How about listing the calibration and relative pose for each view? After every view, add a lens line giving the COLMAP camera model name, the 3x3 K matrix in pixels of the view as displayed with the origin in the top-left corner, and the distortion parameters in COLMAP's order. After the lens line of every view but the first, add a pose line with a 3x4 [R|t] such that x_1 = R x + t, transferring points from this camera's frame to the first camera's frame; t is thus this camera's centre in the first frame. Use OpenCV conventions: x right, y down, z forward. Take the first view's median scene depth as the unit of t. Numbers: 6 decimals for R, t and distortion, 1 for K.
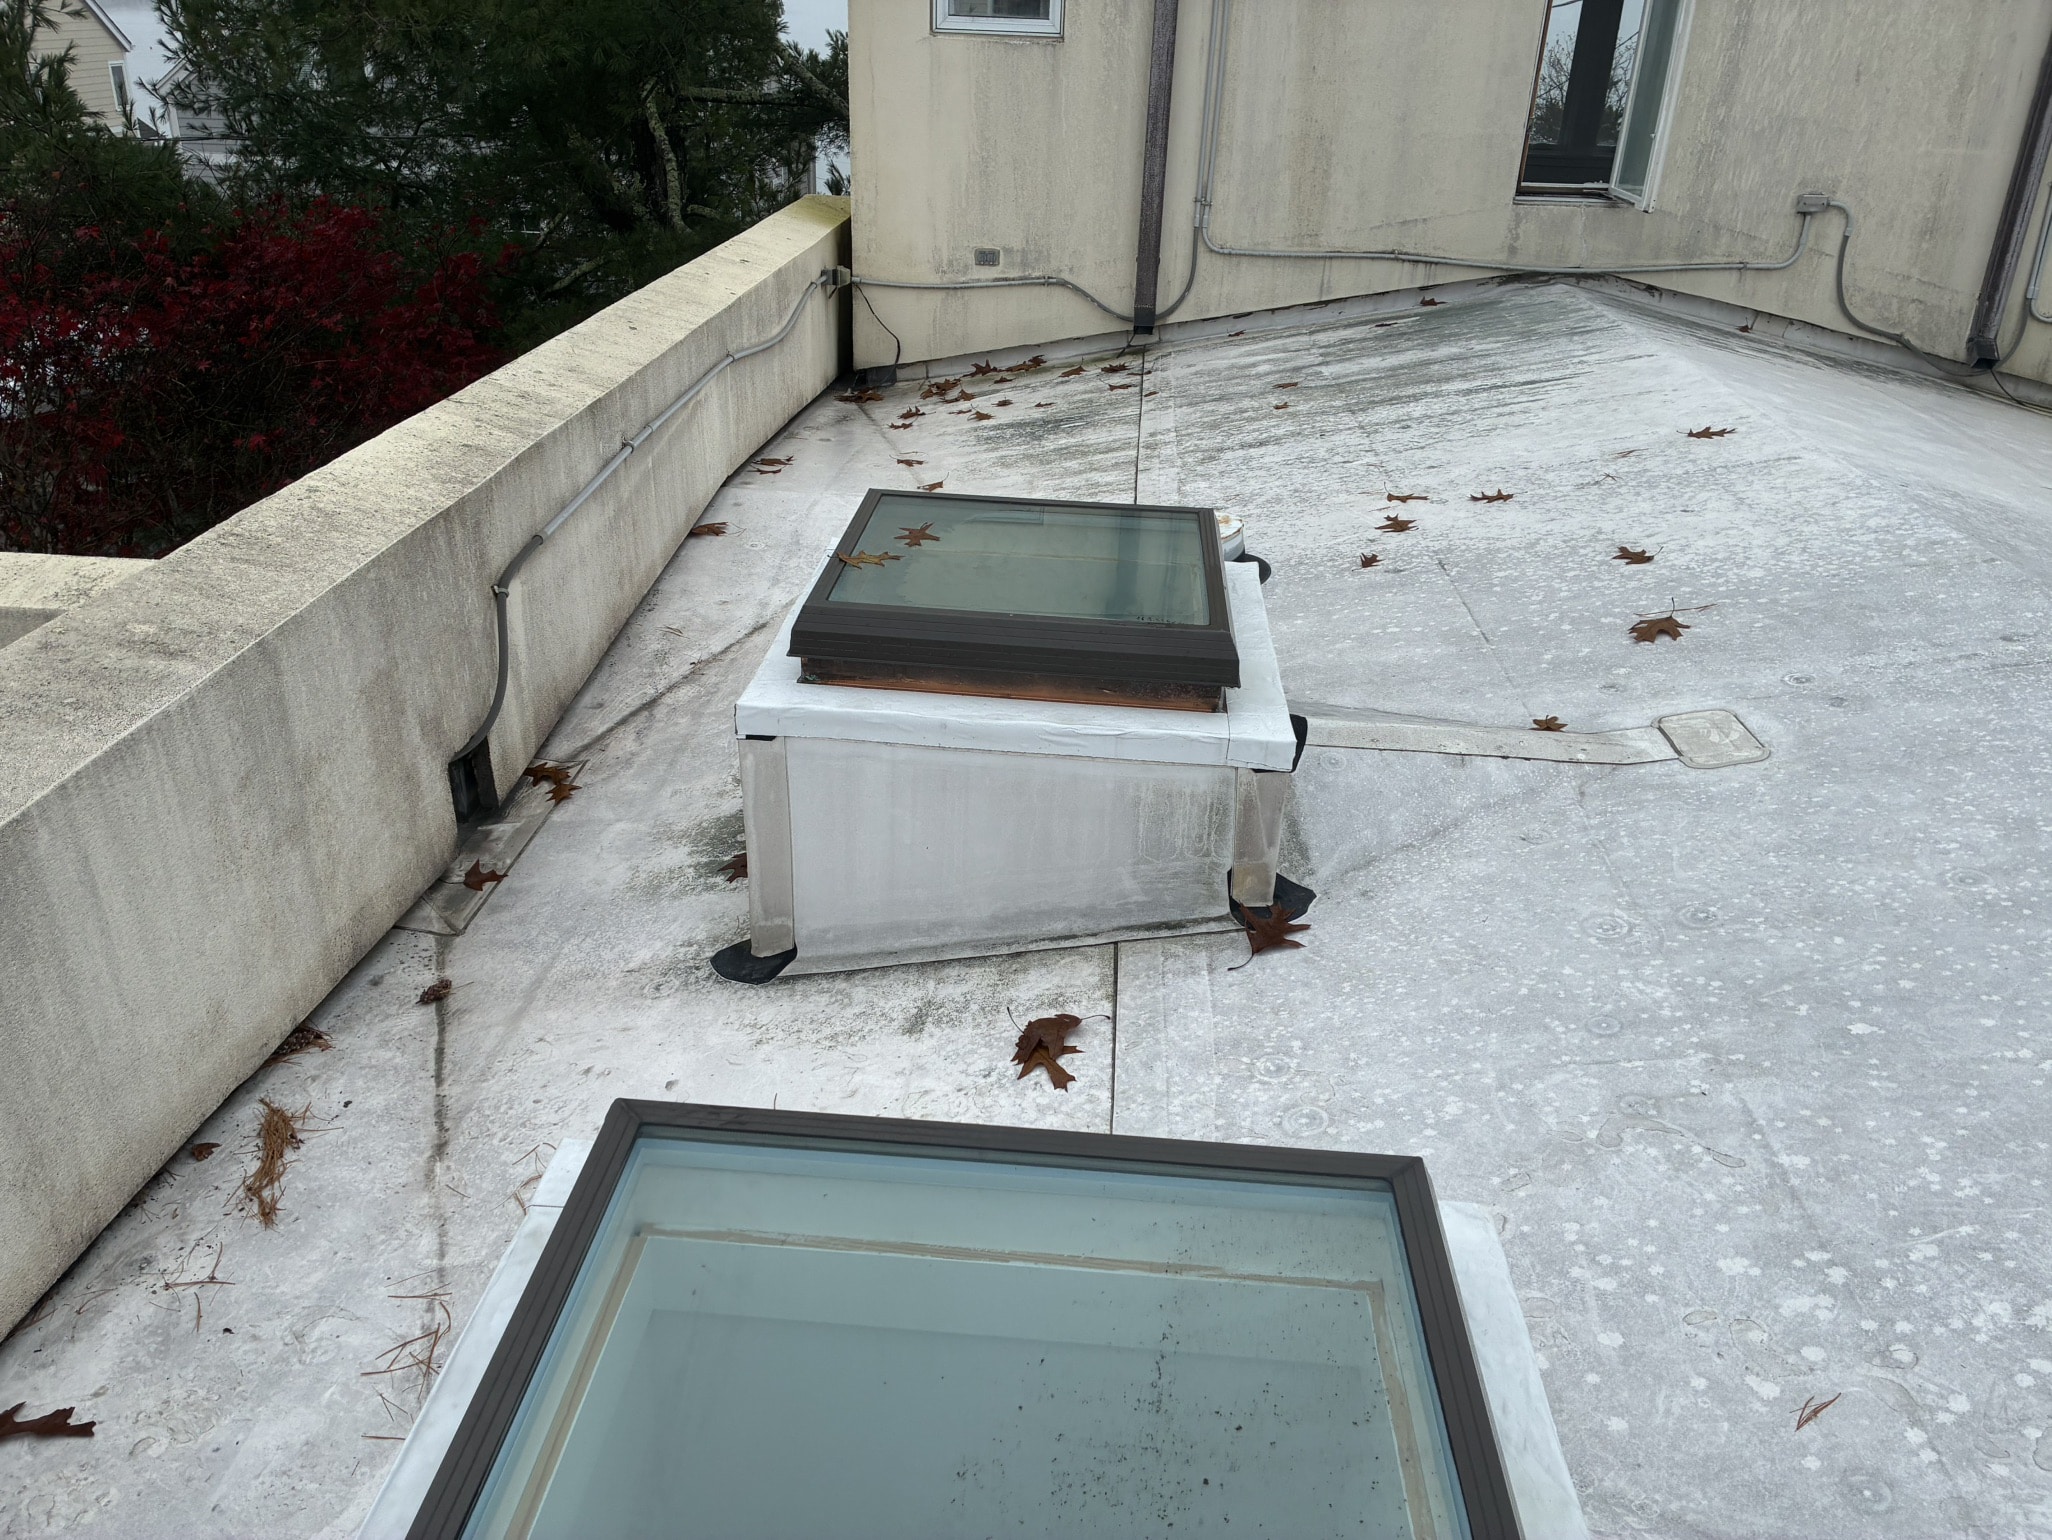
lens RADIAL K [[1544.8, 0, 1007.8], [0, 1544.8, 766.4], [0, 0, 1]] dist [0.069917, -0.098125]
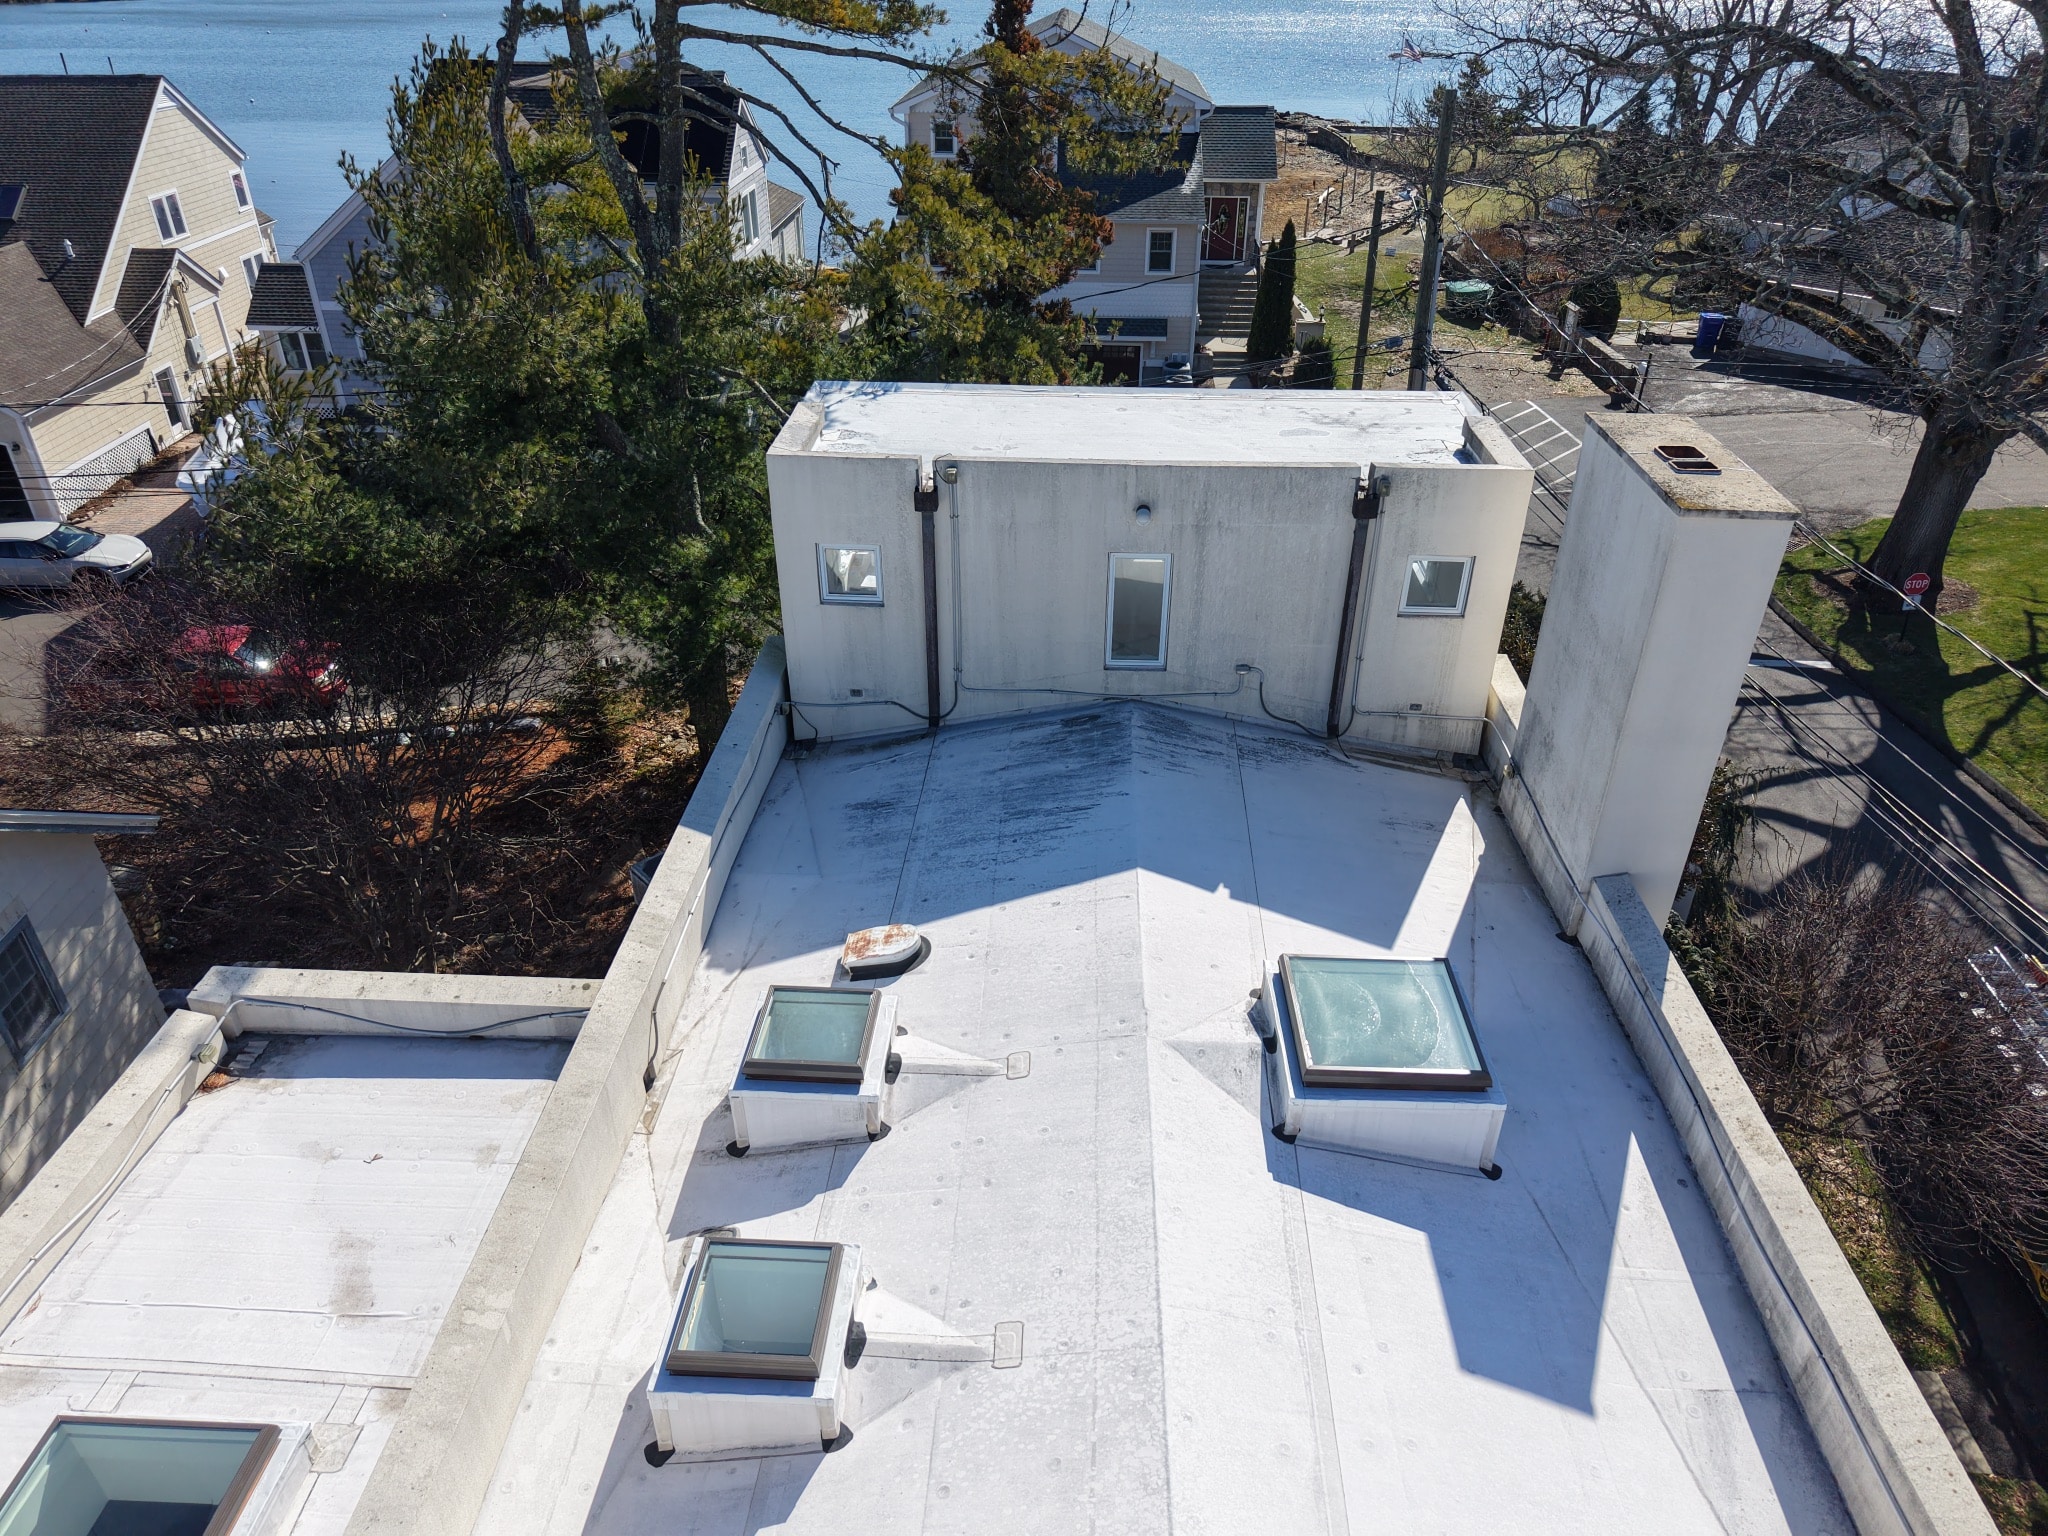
lens RADIAL K [[1381.7, 0, 990.0], [0, 1381.7, 774.7], [0, 0, 1]] dist [0.037640, -0.002054]
pose [[0.999309, -0.034621, -0.013544, 0.190021], [0.035839, 0.993992, 0.103424, -0.413787], [0.009882, -0.103837, 0.994545, -0.851006]]
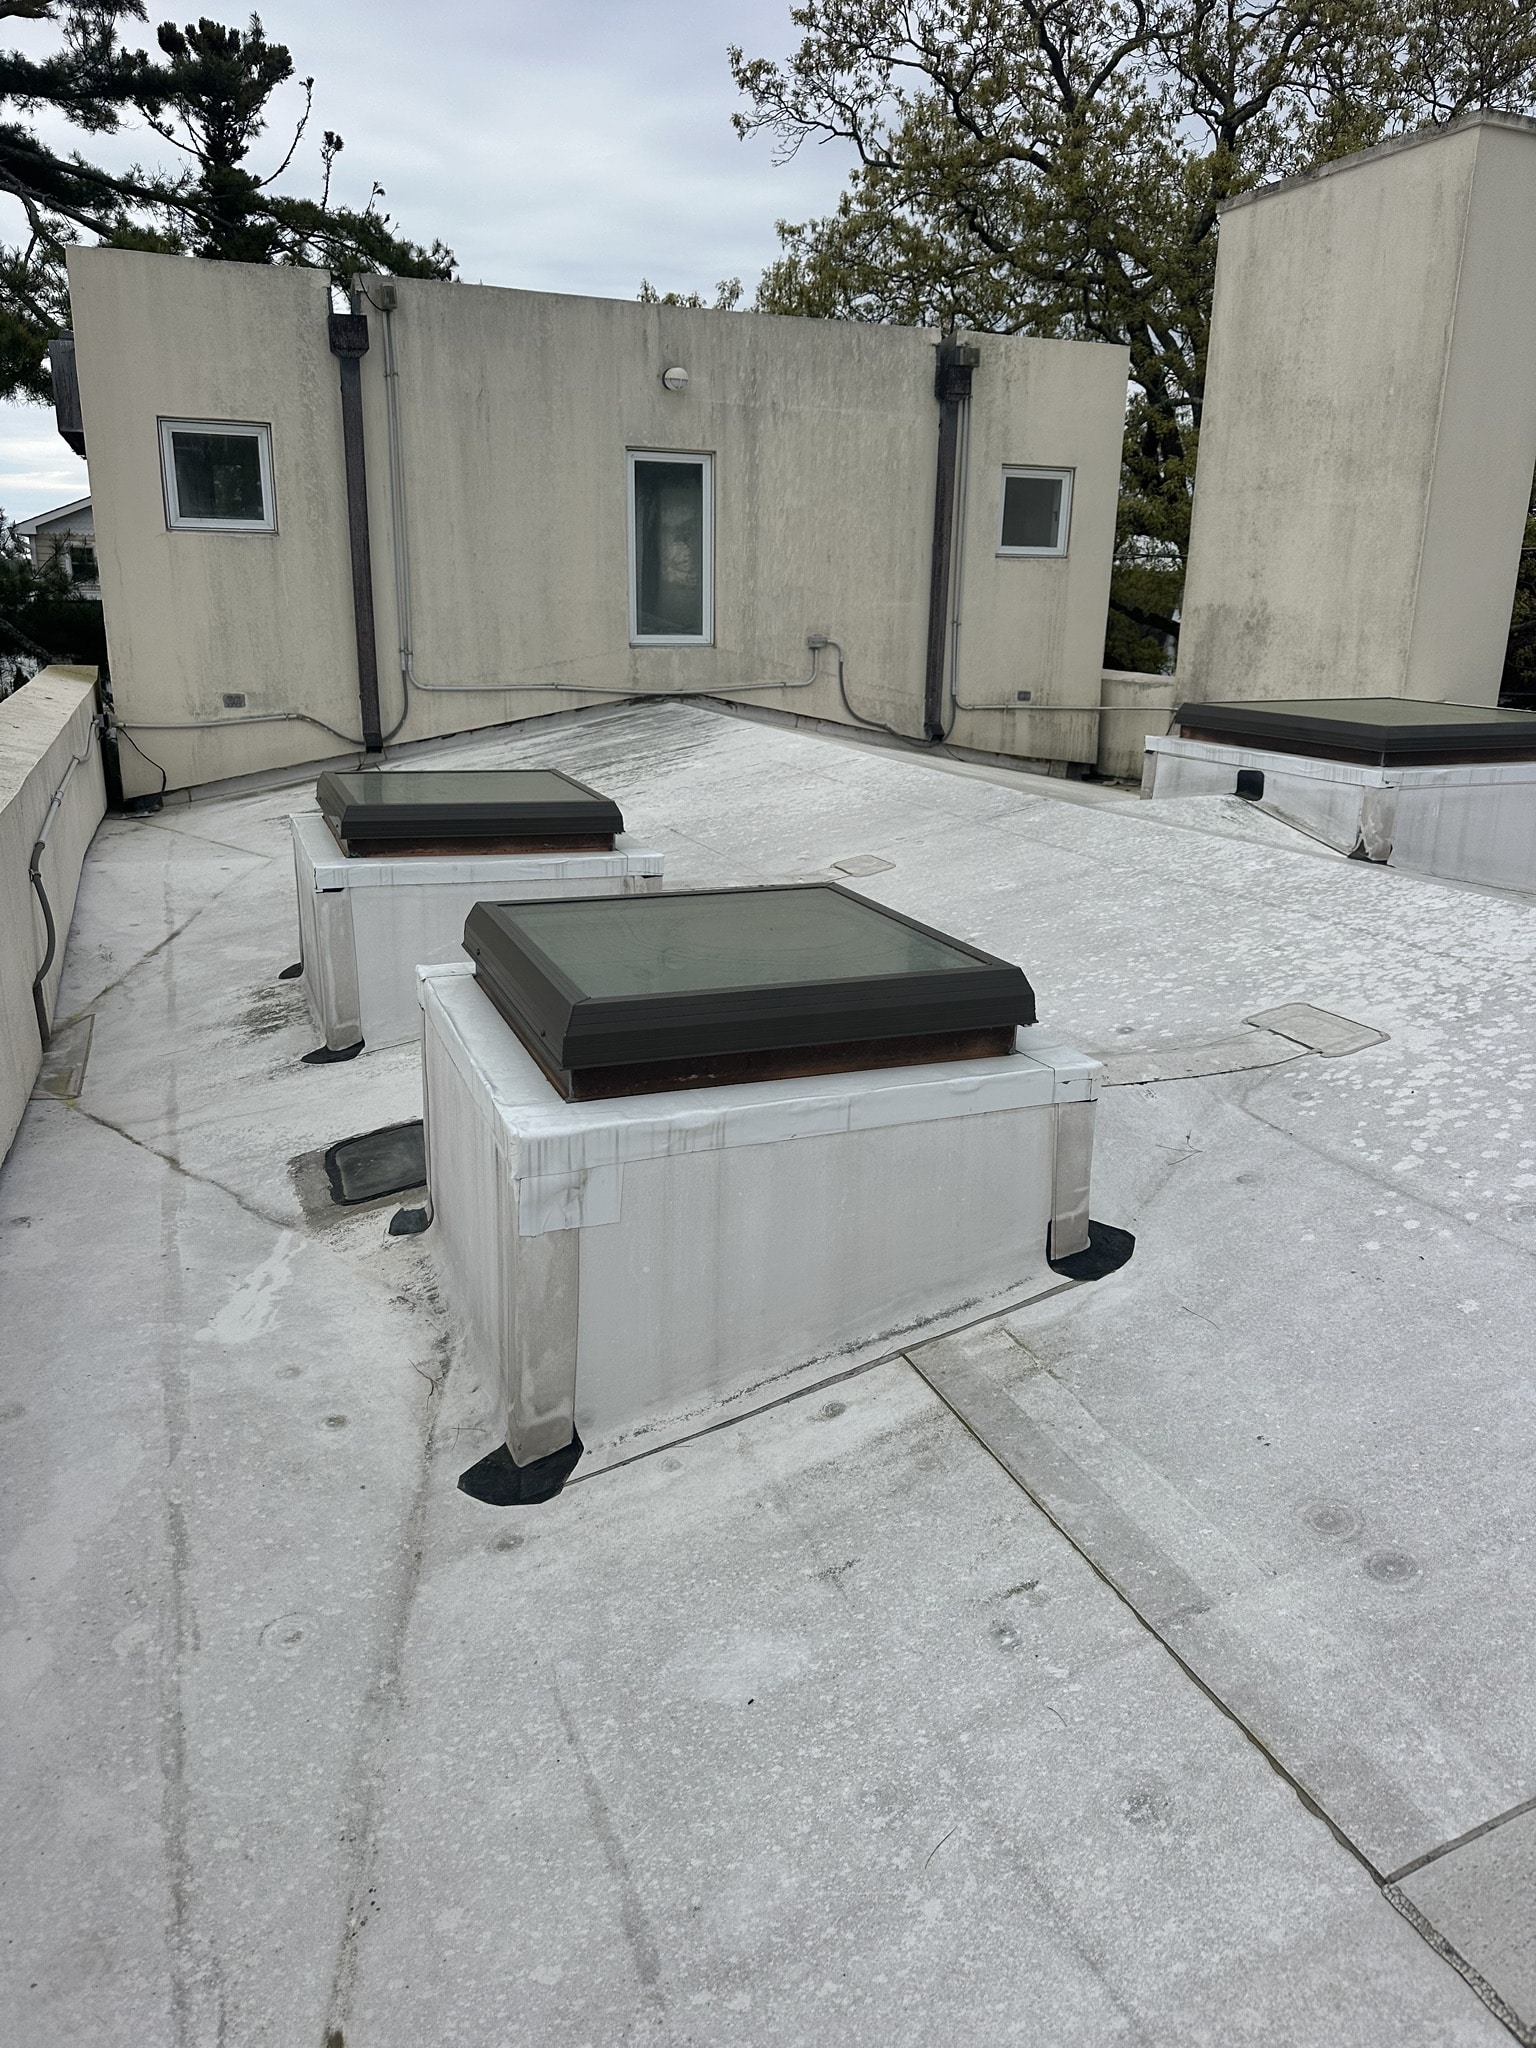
lens RADIAL K [[1459.2, 0, 765.5], [0, 1459.2, 1012.5], [0, 0, 1]] dist [0.074775, -0.050892]
pose [[0.900812, -0.133762, 0.413092, -0.155031], [0.199585, 0.972463, -0.120336, 0.142312], [-0.385620, 0.190847, 0.902704, -0.178106]]
